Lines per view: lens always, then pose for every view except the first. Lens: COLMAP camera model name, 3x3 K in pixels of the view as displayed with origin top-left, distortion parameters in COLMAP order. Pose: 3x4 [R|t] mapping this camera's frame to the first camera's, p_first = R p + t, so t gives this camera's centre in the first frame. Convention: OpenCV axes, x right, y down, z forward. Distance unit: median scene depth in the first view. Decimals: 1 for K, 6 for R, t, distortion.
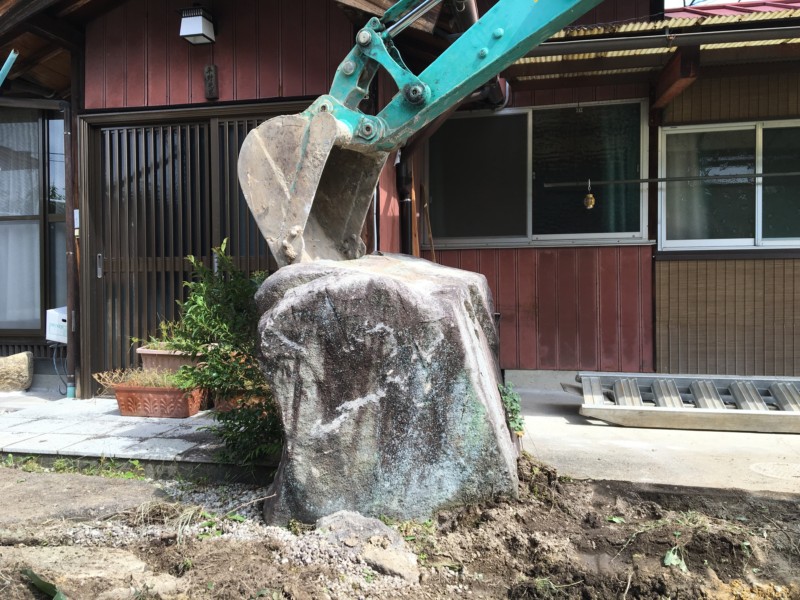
lens RADIAL K [[672.5, 0, 399.8], [0, 672.5, 296.6], [0, 0, 1]] dist [0.079353, -0.099745]
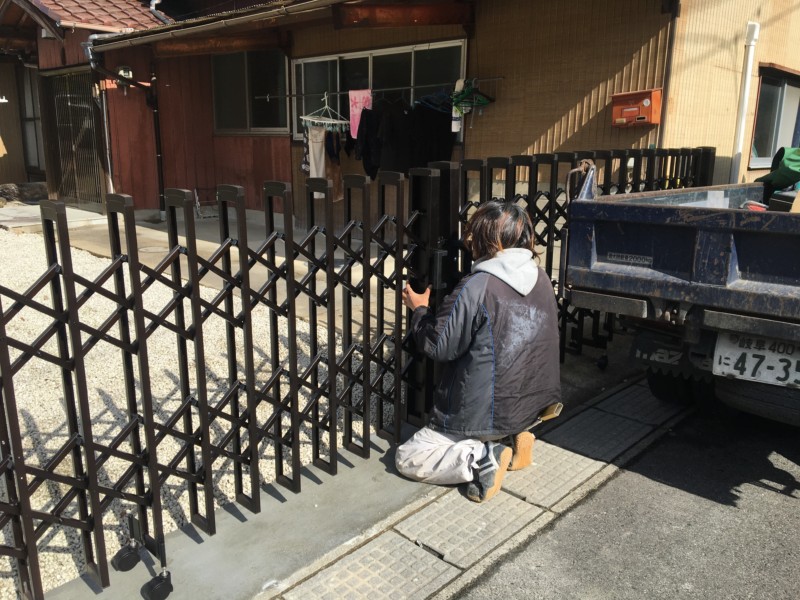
lens RADIAL K [[672.5, 0, 394.5], [0, 672.5, 299.9], [0, 0, 1]] dist [0.079353, -0.099745]
pose [[0.859225, 0.128949, -0.495081, 1.443681], [-0.023990, 0.976805, 0.212784, -0.038586], [0.511036, -0.170952, 0.842388, -0.353700]]
